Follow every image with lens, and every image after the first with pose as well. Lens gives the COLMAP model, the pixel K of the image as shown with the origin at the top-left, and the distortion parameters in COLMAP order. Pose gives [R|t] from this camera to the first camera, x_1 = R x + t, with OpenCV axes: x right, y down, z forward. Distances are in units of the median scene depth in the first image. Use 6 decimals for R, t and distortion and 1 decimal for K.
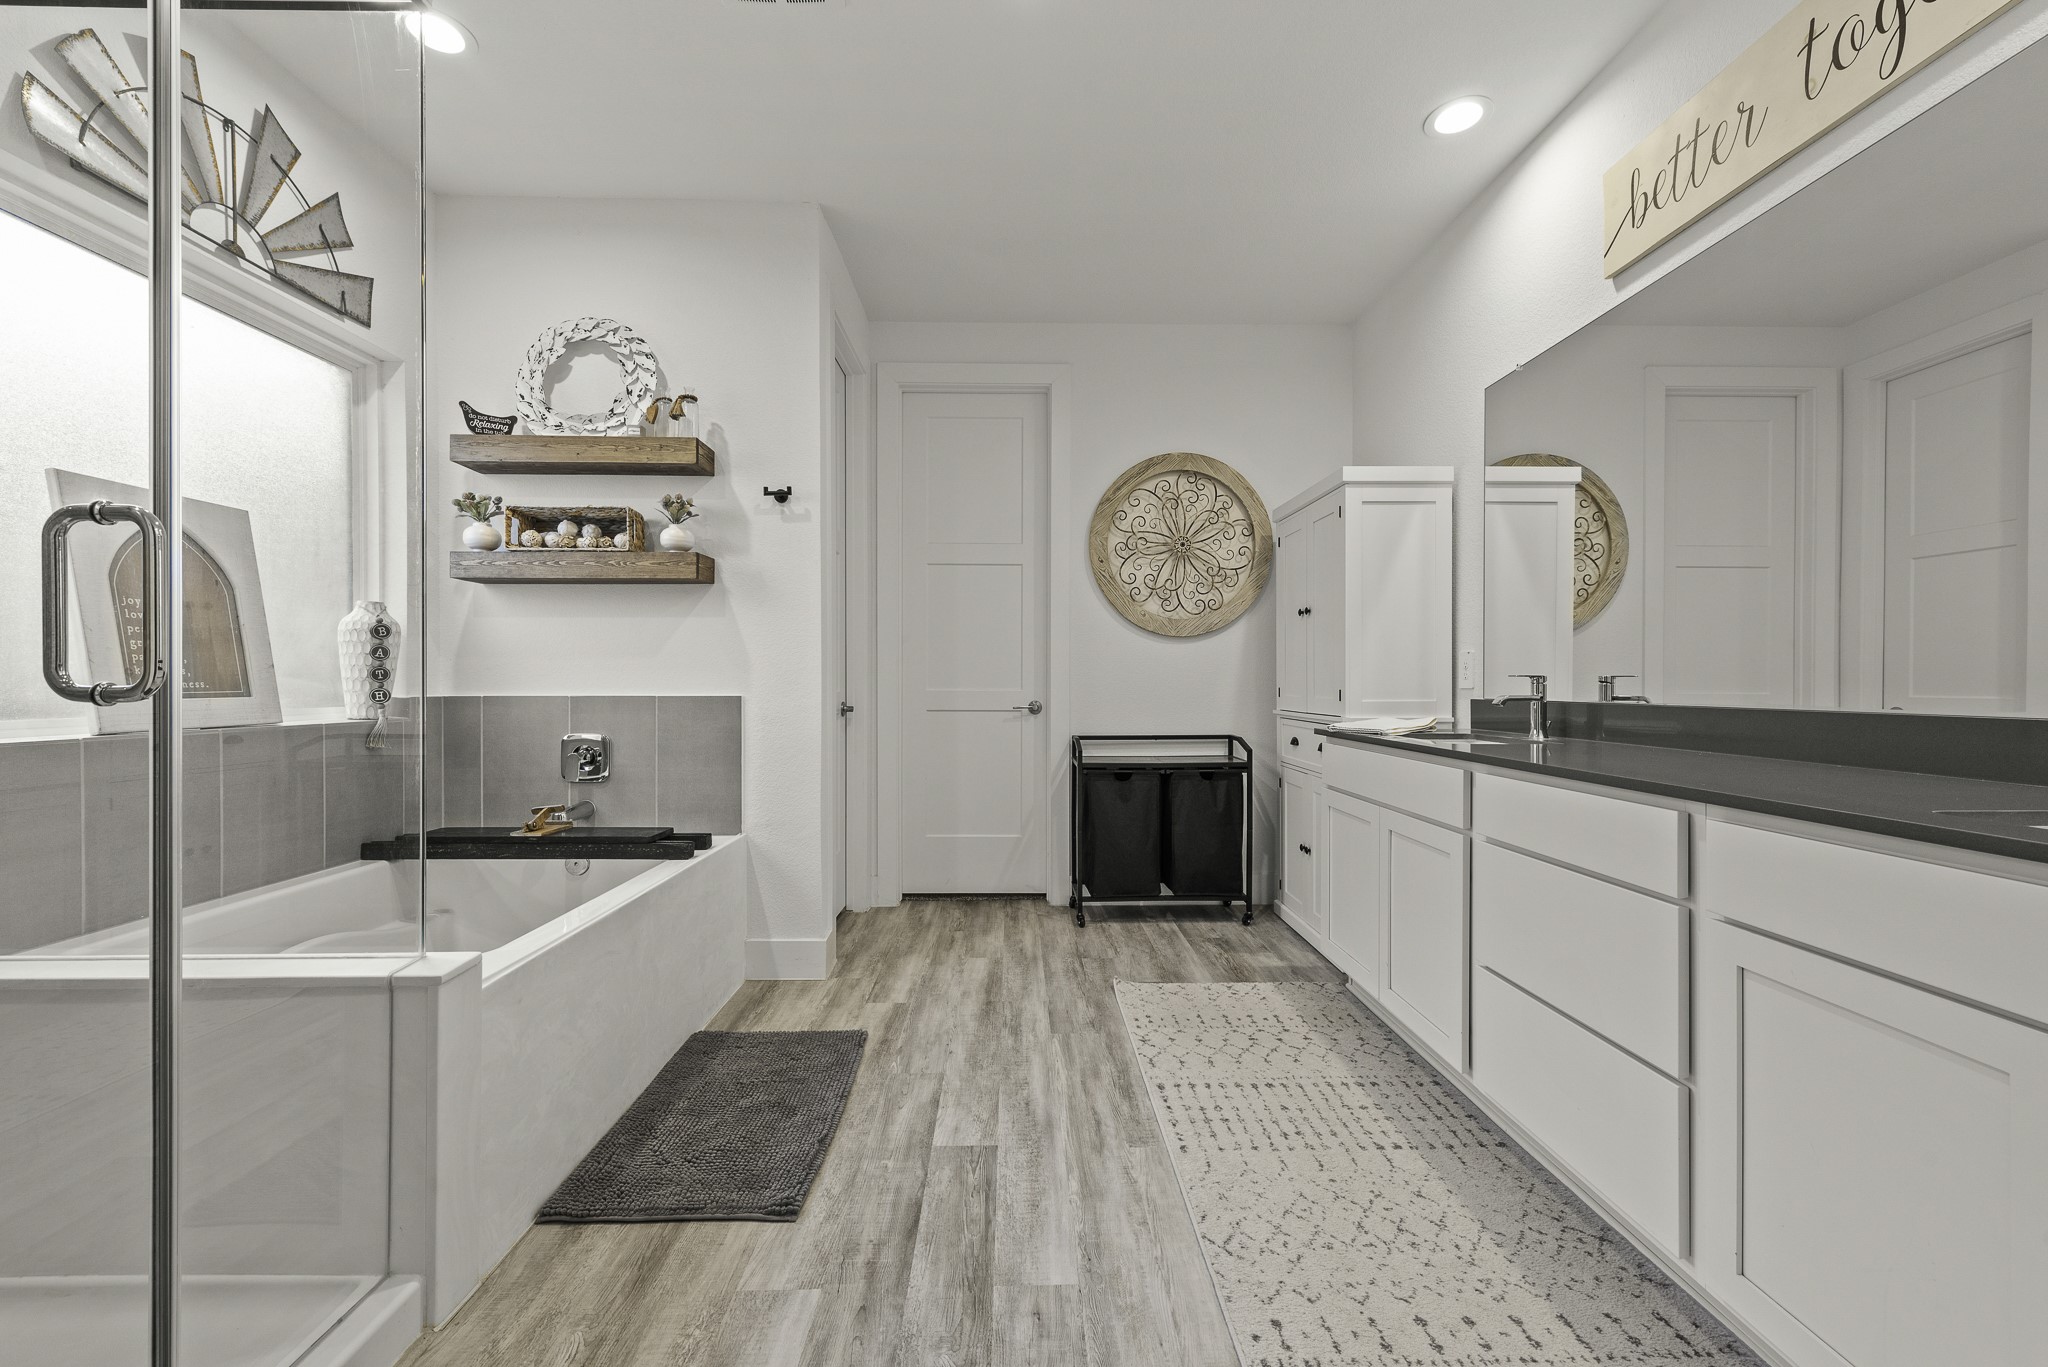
lens RADIAL K [[799.8, 0, 1024.0], [0, 799.8, 683.5], [0, 0, 1]] dist [0.013465, -0.003947]
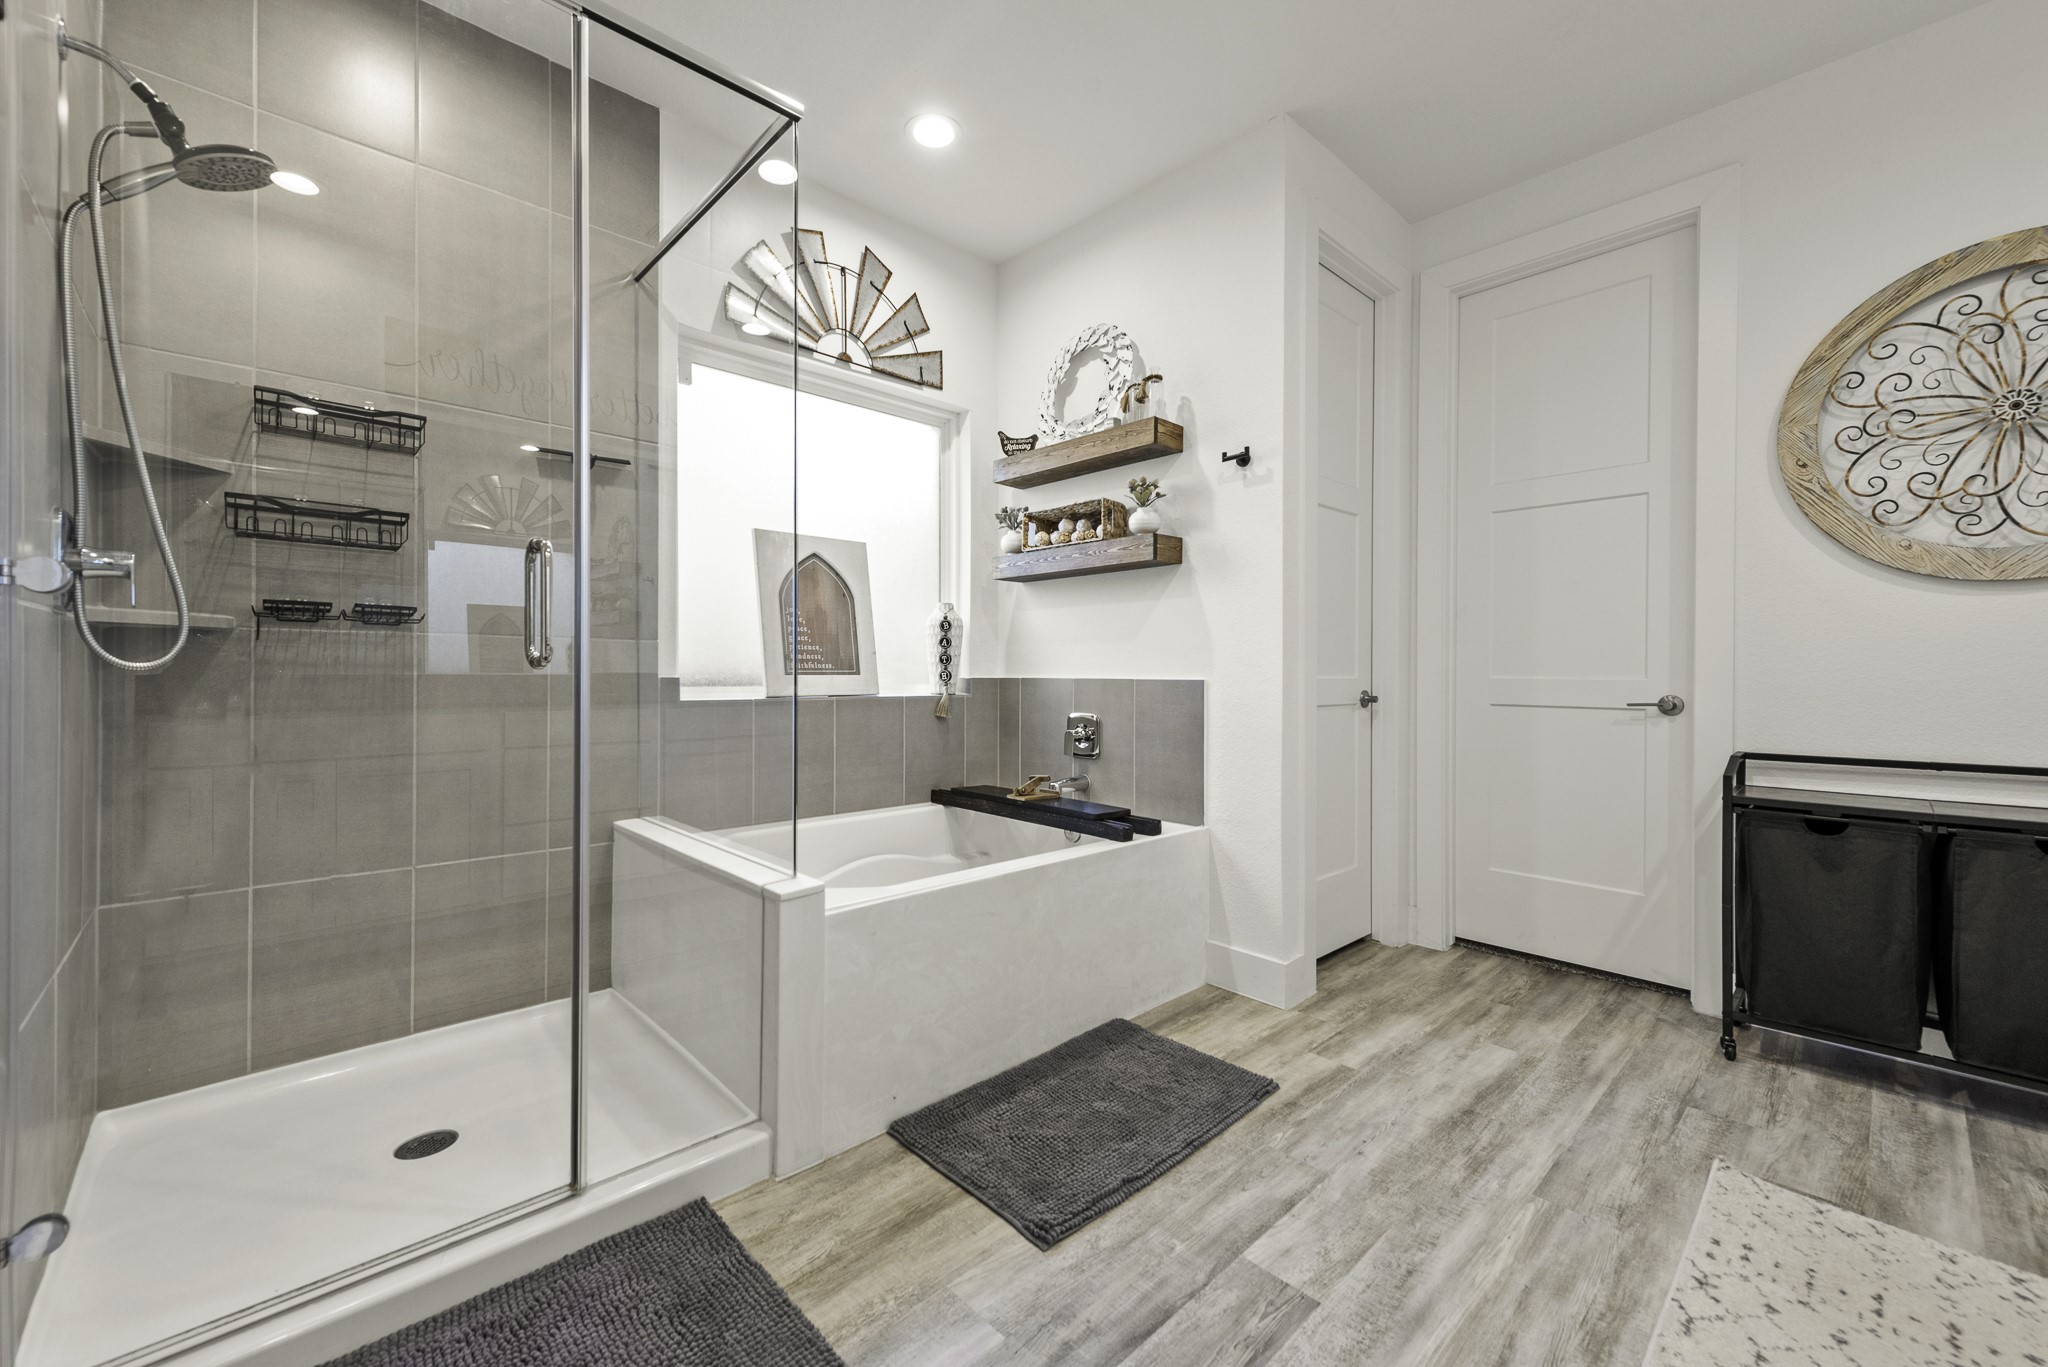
lens RADIAL K [[814.2, 0, 1022.7], [0, 814.2, 673.4], [0, 0, 1]] dist [0.015935, -0.004261]
pose [[0.674531, 0.003513, -0.738238, 0.216683], [-0.005736, 0.999983, -0.000482, 0.009886], [0.738224, 0.004559, 0.674540, 0.202982]]
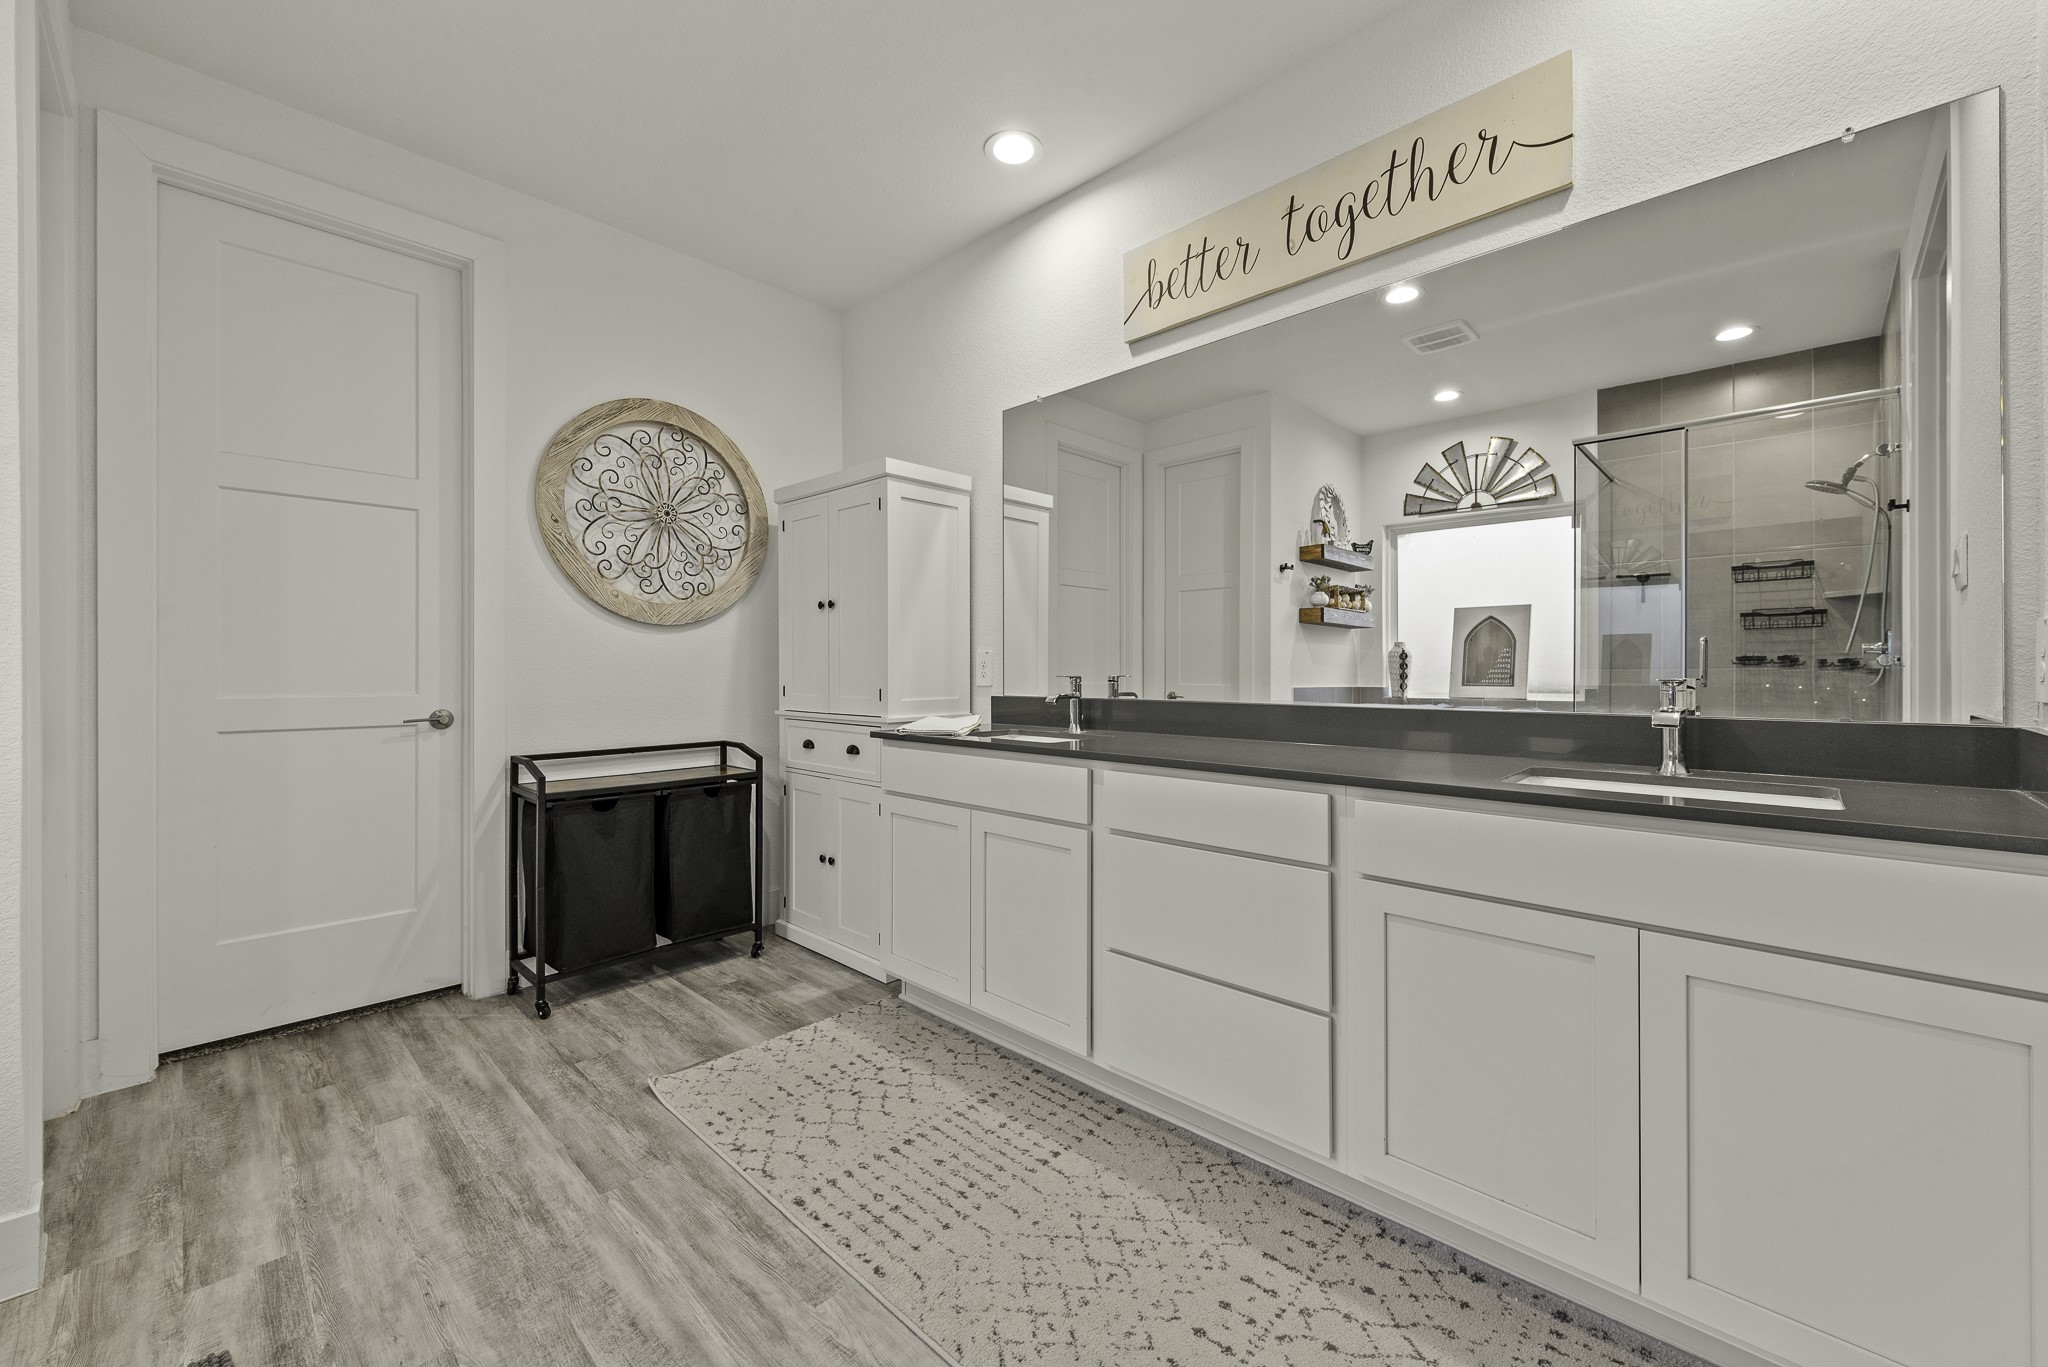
lens RADIAL K [[804.0, 0, 1023.8], [0, 804.0, 669.1], [0, 0, 1]] dist [0.013129, -0.004112]
pose [[0.705624, -0.001233, 0.708585, -0.177985], [0.003352, 0.999993, -0.001597, -0.014897], [-0.708578, 0.003502, 0.705623, 0.211037]]
